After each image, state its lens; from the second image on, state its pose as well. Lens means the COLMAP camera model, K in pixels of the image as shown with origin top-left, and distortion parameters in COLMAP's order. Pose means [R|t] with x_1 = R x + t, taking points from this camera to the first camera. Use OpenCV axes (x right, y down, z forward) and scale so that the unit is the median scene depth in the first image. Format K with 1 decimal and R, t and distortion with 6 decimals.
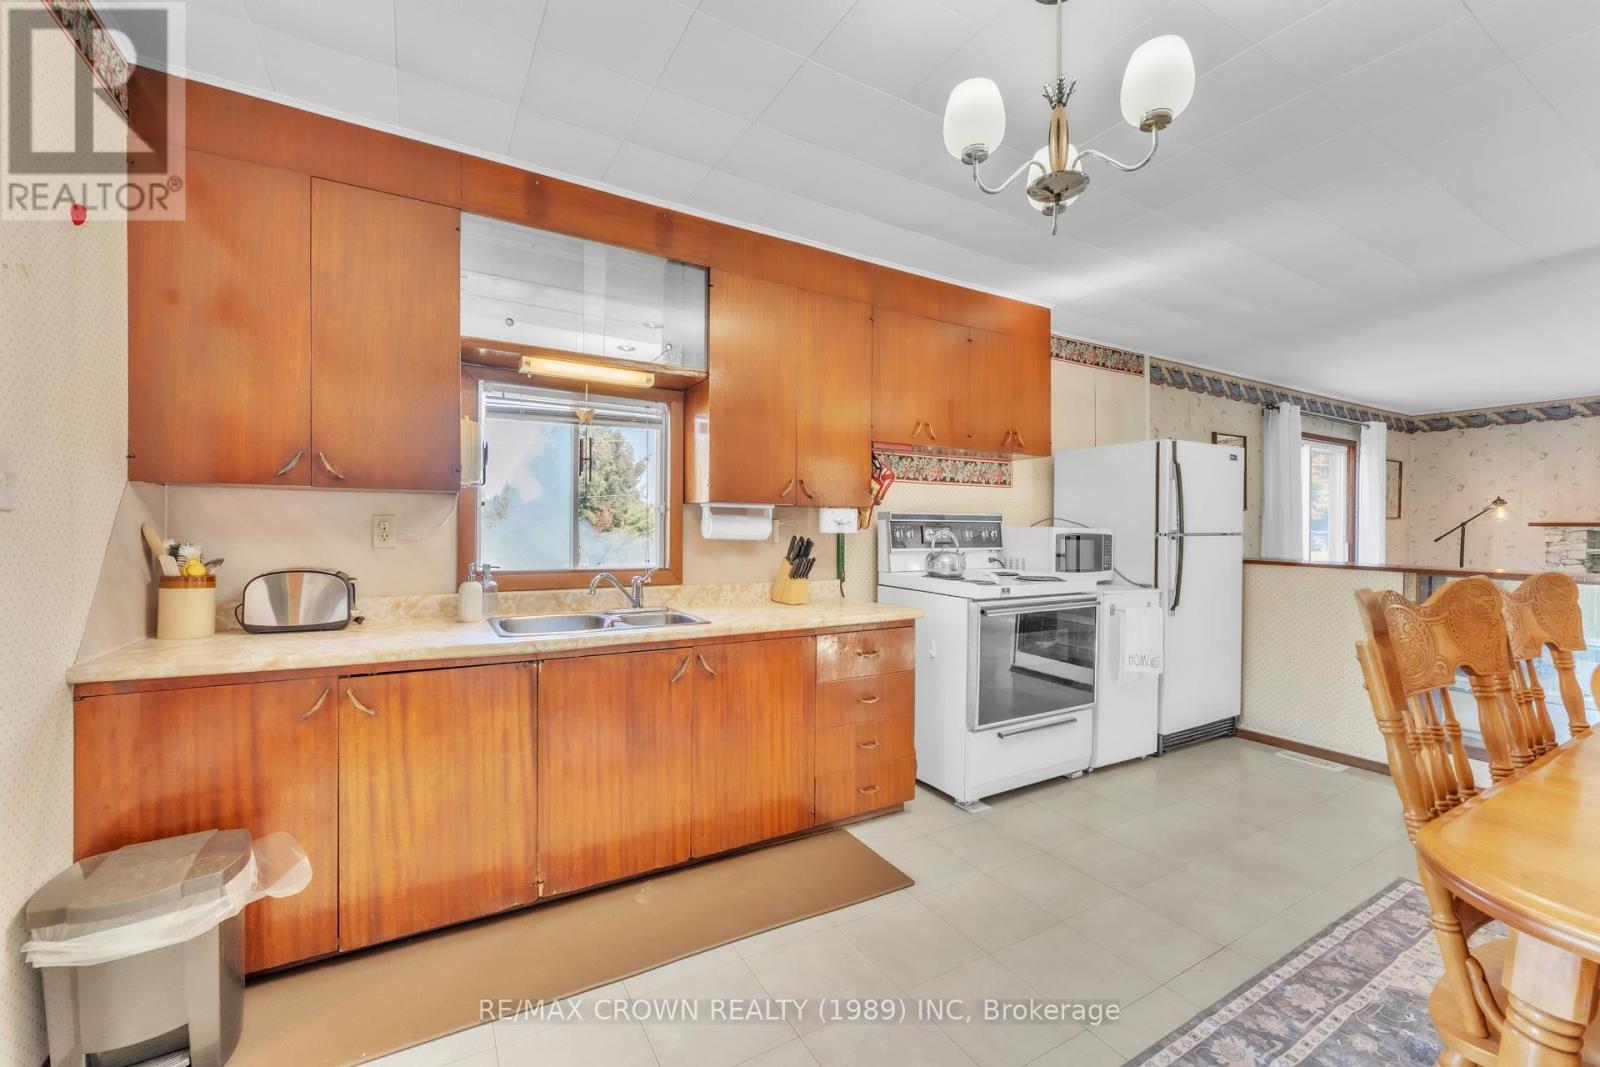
lens RADIAL K [[643.9, 0, 798.5], [0, 643.9, 513.6], [0, 0, 1]] dist [-0.000123, -0.000328]
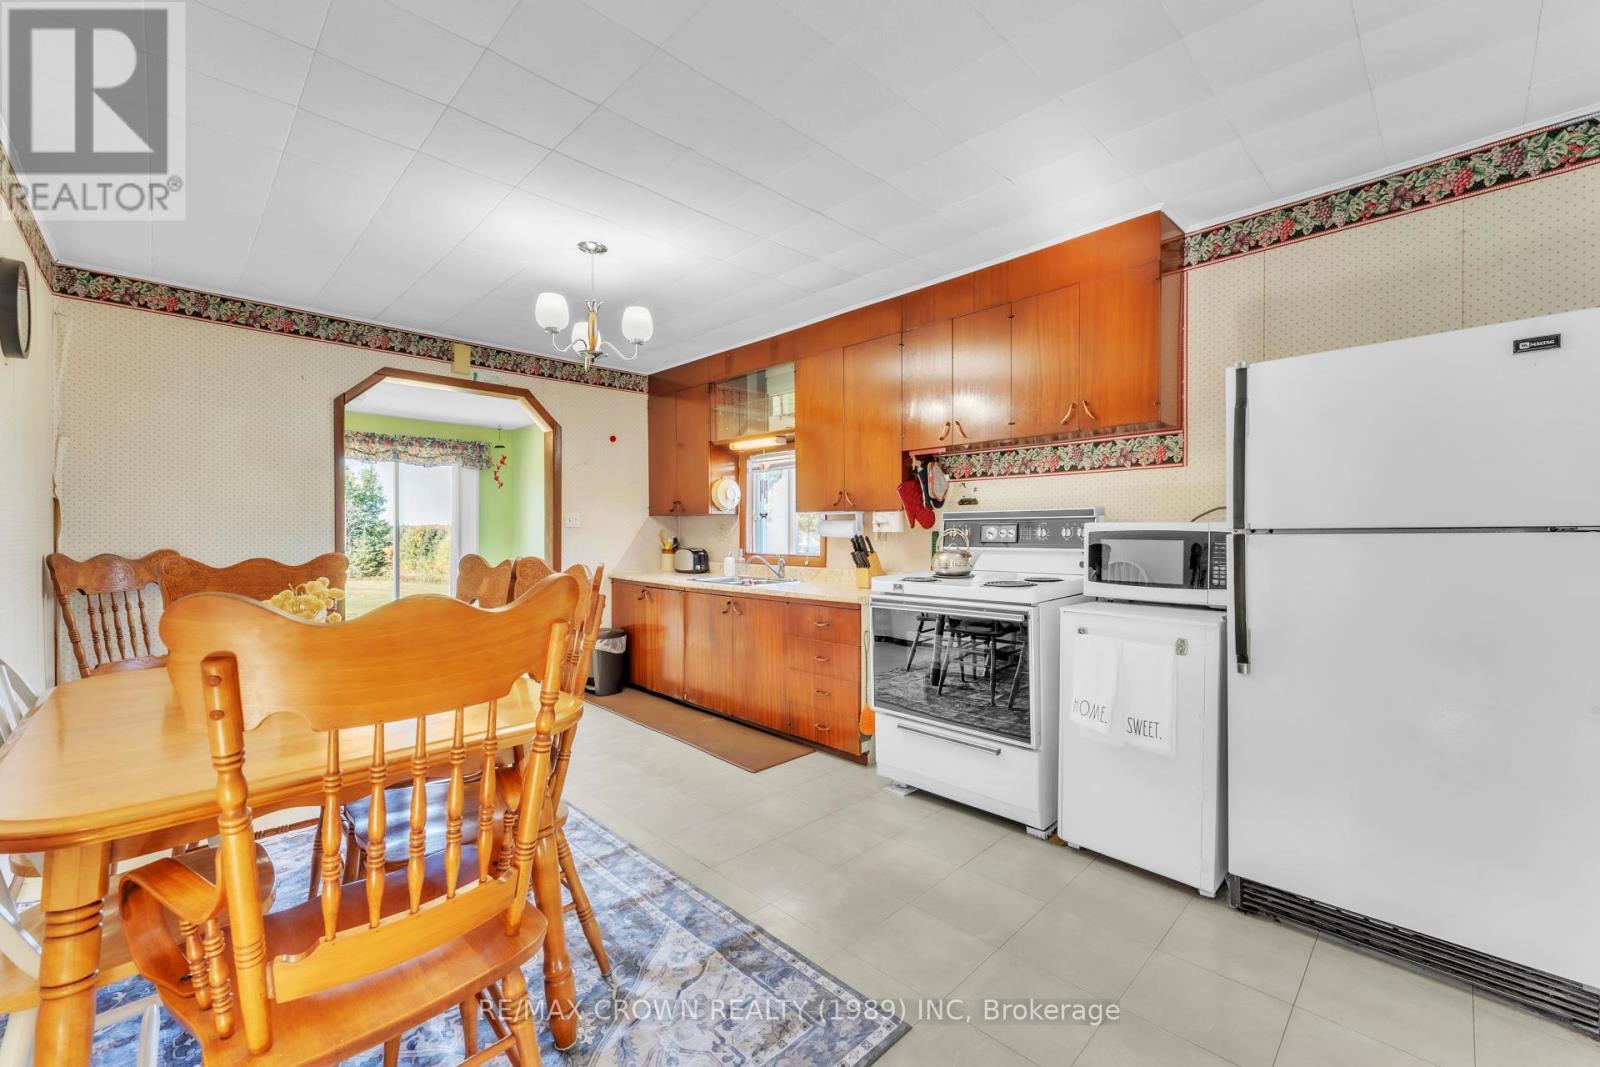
lens RADIAL K [[646.3, 0, 800.0], [0, 646.3, 533.5], [0, 0, 1]] dist [-0.000171, -0.000017]
pose [[0.252459, -0.008761, -0.967568, 1.046250], [0.024497, 0.999696, -0.002660, 0.028166], [0.967297, -0.023031, 0.252597, 0.482562]]
